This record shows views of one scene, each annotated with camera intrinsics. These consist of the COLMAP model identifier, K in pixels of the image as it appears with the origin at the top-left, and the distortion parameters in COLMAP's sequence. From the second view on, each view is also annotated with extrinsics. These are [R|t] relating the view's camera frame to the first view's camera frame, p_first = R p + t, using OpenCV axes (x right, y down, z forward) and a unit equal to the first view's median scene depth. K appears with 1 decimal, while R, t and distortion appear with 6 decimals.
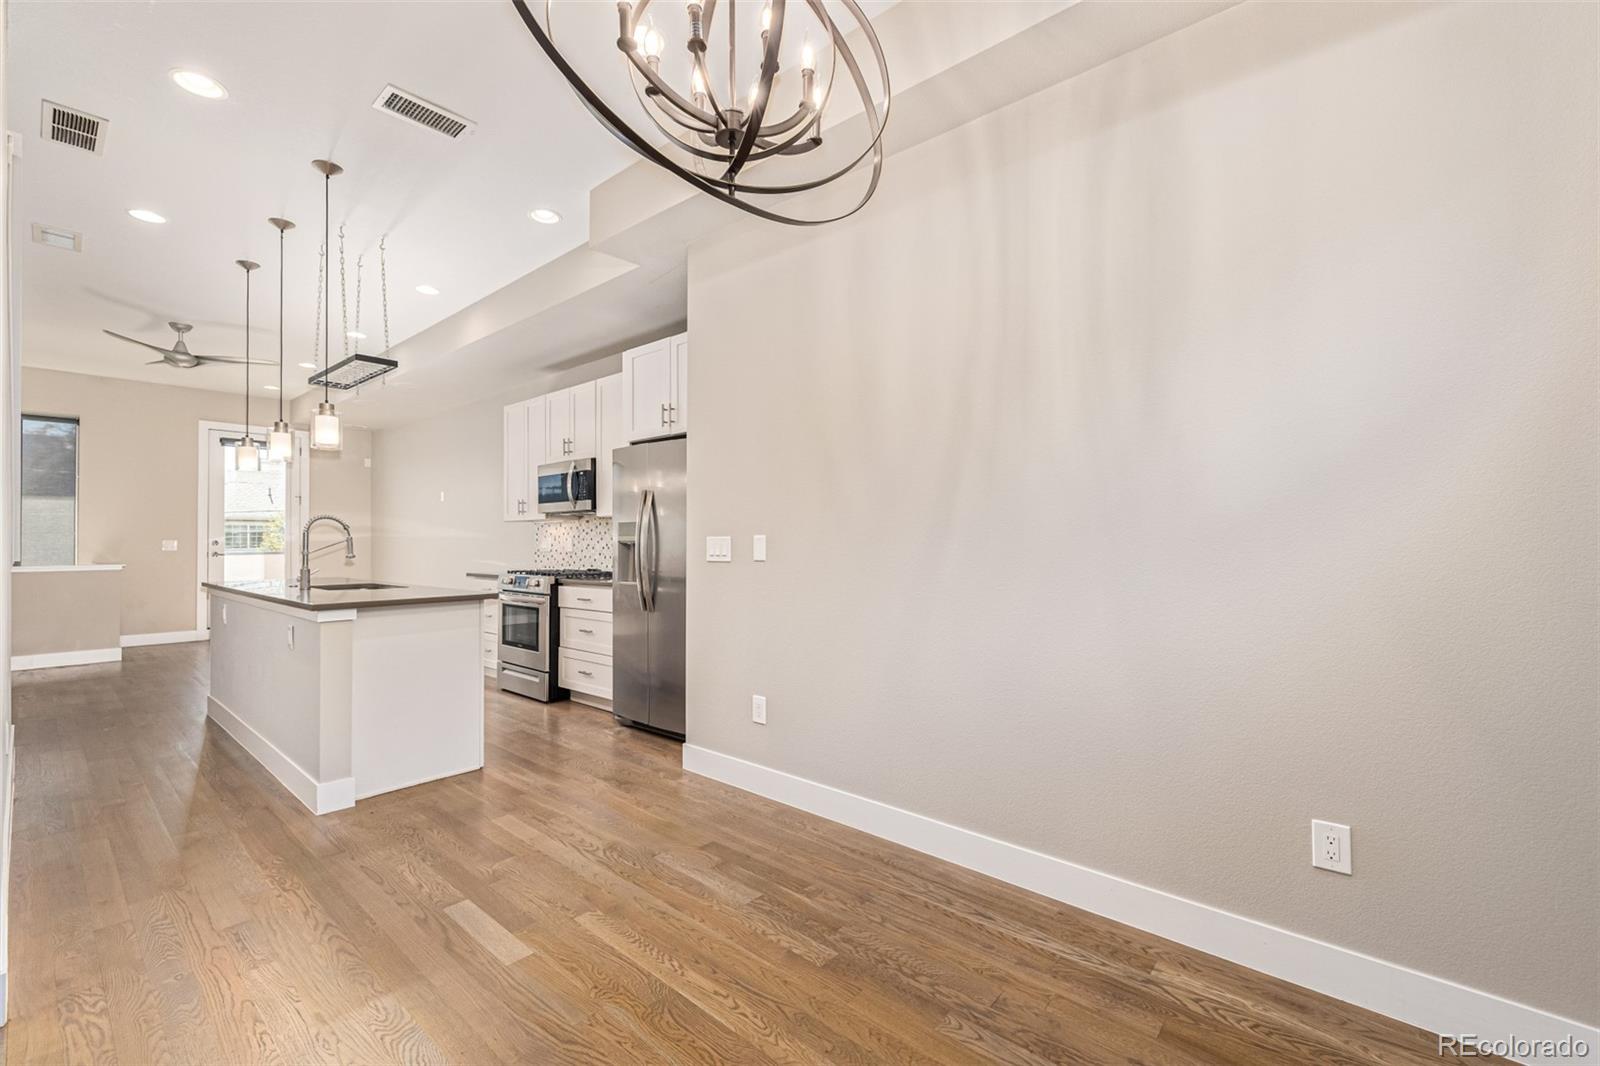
lens RADIAL K [[673.1, 0, 802.4], [0, 673.1, 537.5], [0, 0, 1]] dist [0.002721, -0.001645]
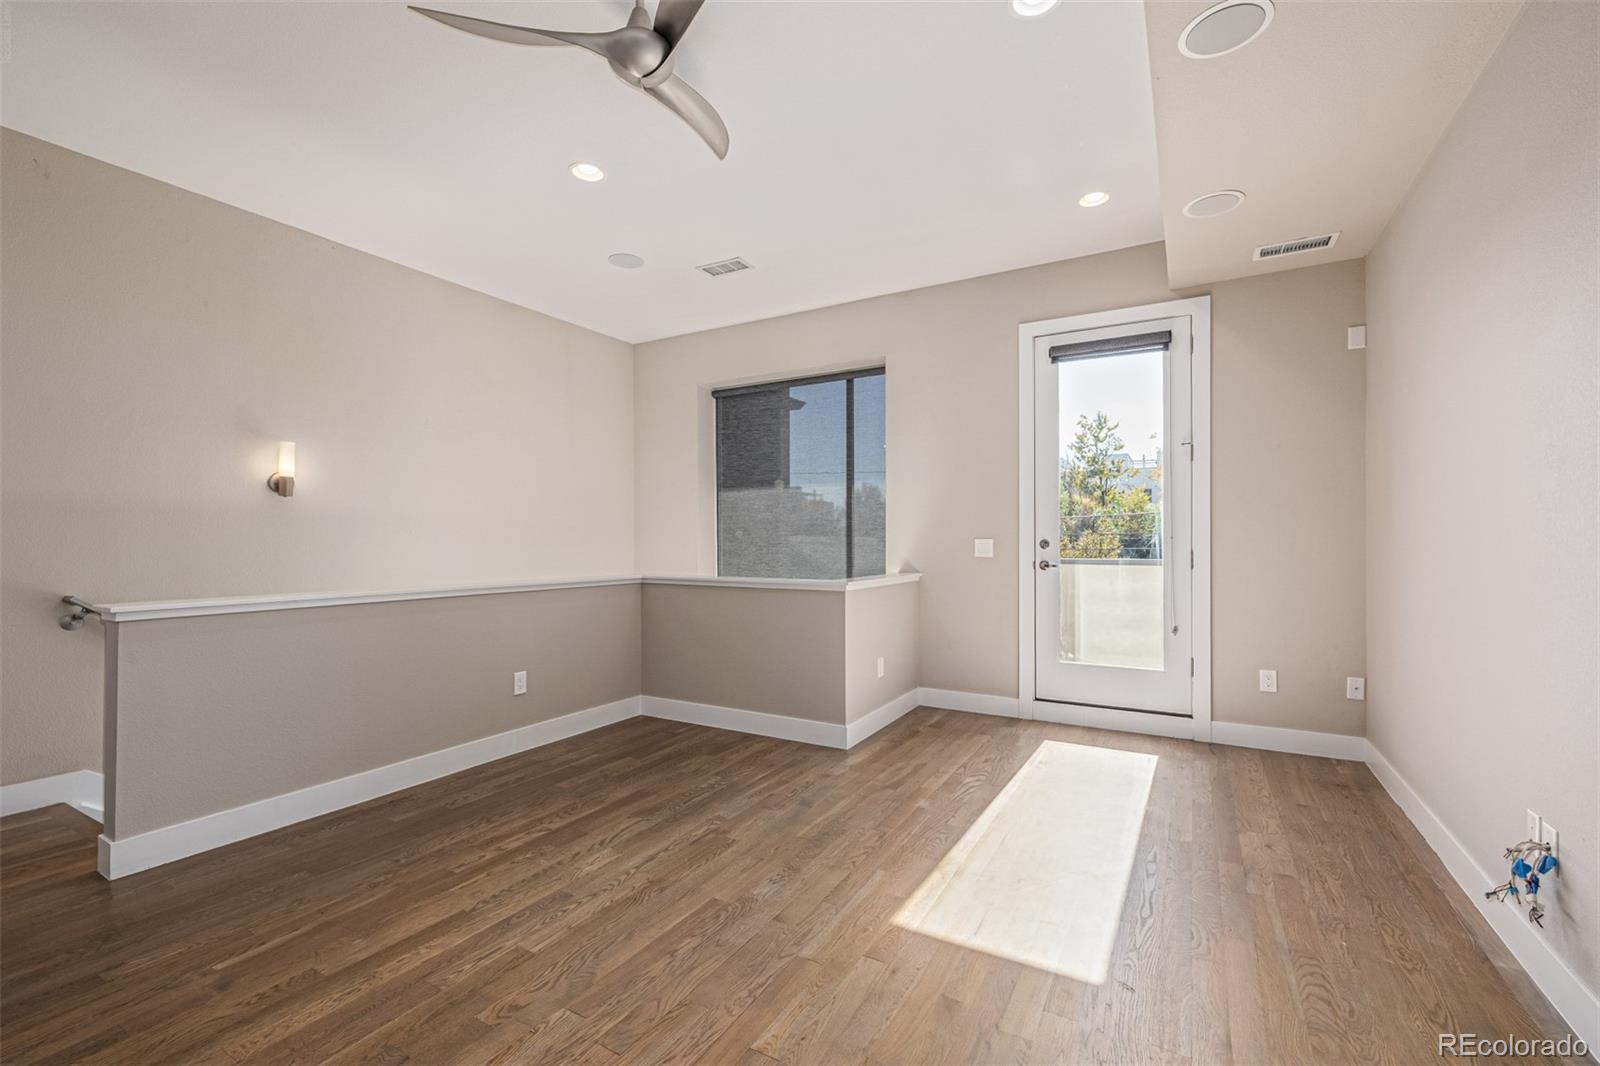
lens RADIAL K [[673.1, 0, 800.4], [0, 673.1, 542.8], [0, 0, 1]] dist [0.002721, -0.001645]
pose [[0.187121, 0.006775, -0.982313, -0.591885], [0.007114, 0.999941, 0.008252, 0.002121], [0.982311, -0.008532, 0.187062, 1.119196]]
